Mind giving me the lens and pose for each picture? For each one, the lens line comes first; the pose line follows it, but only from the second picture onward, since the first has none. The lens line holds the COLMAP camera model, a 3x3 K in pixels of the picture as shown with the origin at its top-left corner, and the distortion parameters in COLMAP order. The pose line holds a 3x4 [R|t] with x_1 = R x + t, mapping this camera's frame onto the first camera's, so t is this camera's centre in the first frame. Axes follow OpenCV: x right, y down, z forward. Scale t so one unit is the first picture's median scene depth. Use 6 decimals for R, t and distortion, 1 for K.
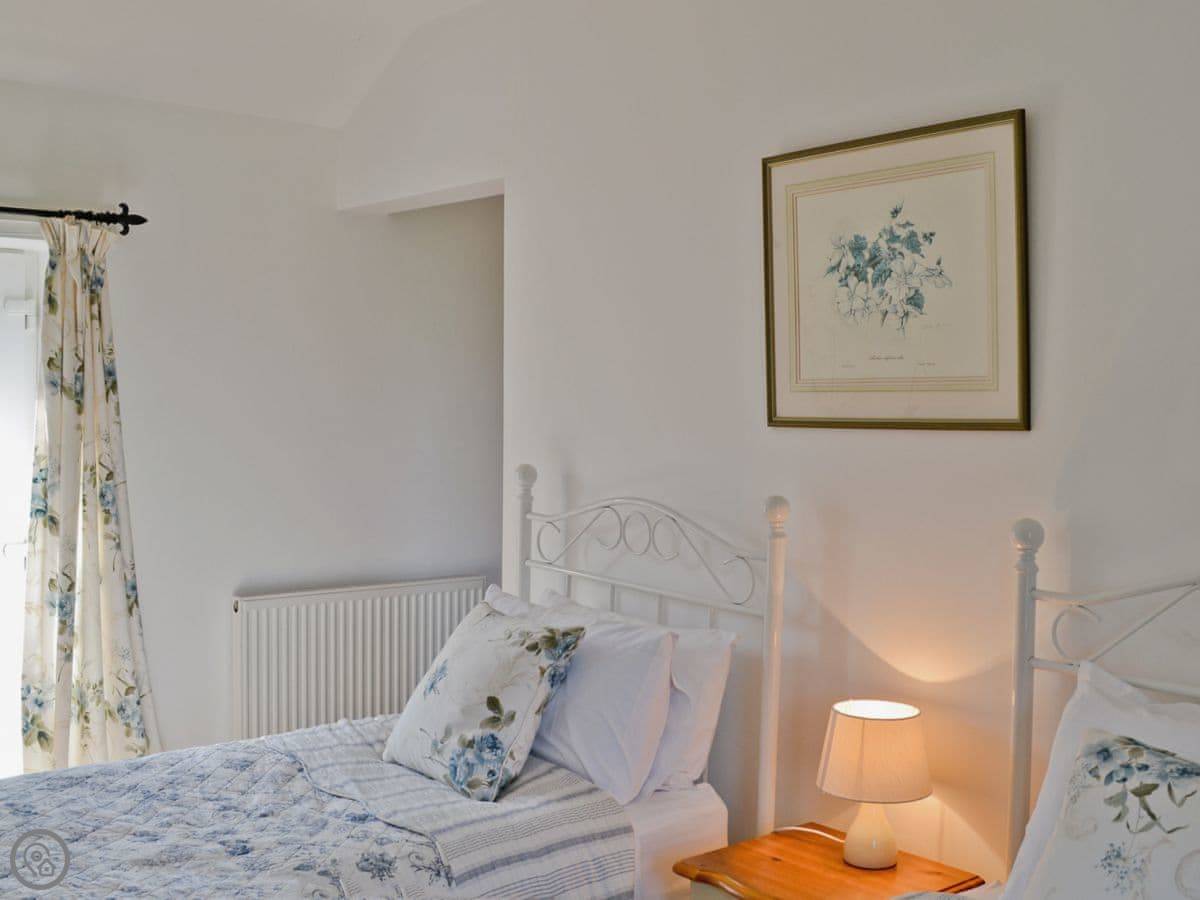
lens RADIAL K [[1335.3, 0, 600.1], [0, 1335.3, 449.5], [0, 0, 1]] dist [-0.019561, 0.000000]
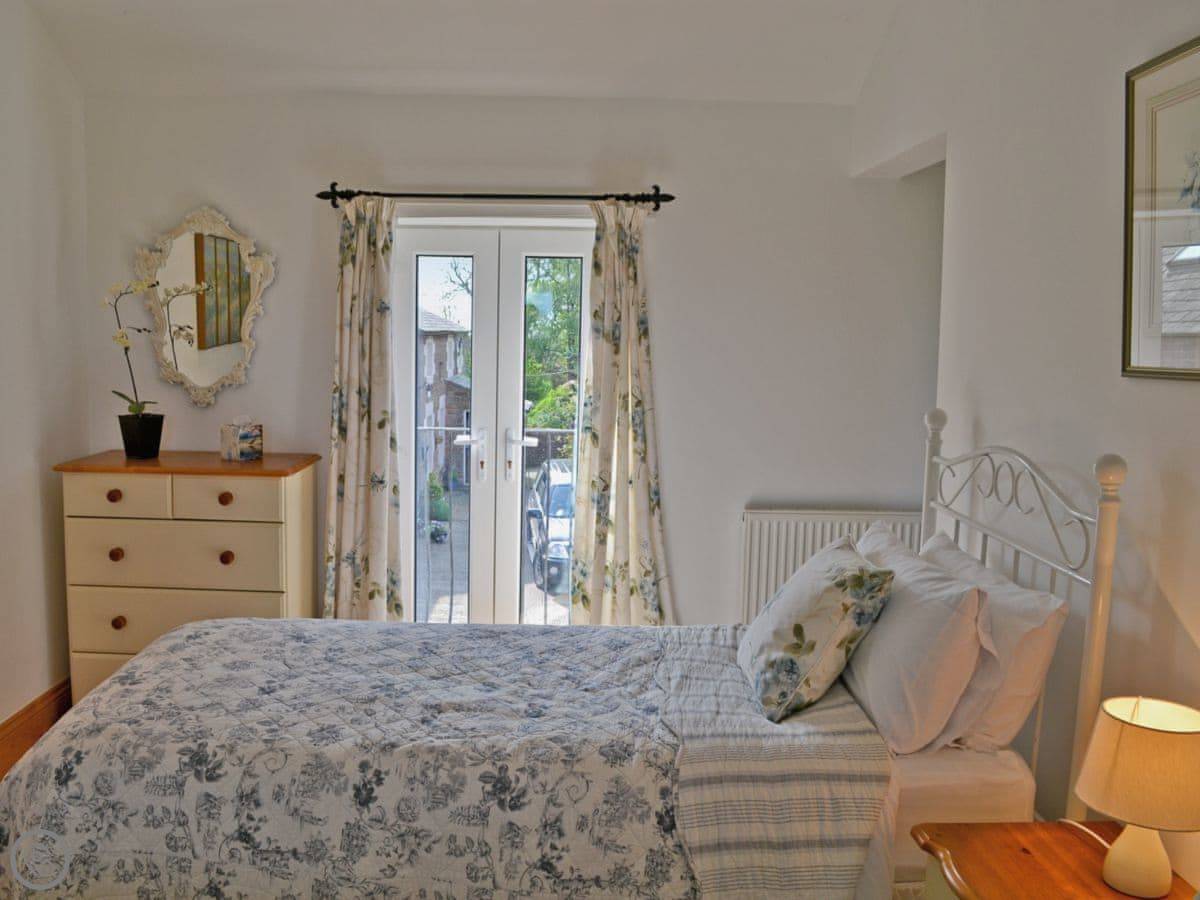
lens RADIAL K [[1054.9, 0, 599.6], [0, 1054.9, 450.2], [0, 0, 1]] dist [-0.042744, 0.012284]
pose [[0.790694, 0.068589, -0.608358, 0.285191], [-0.034176, 0.997100, 0.067999, -0.004081], [0.611257, -0.032976, 0.790745, 0.240194]]
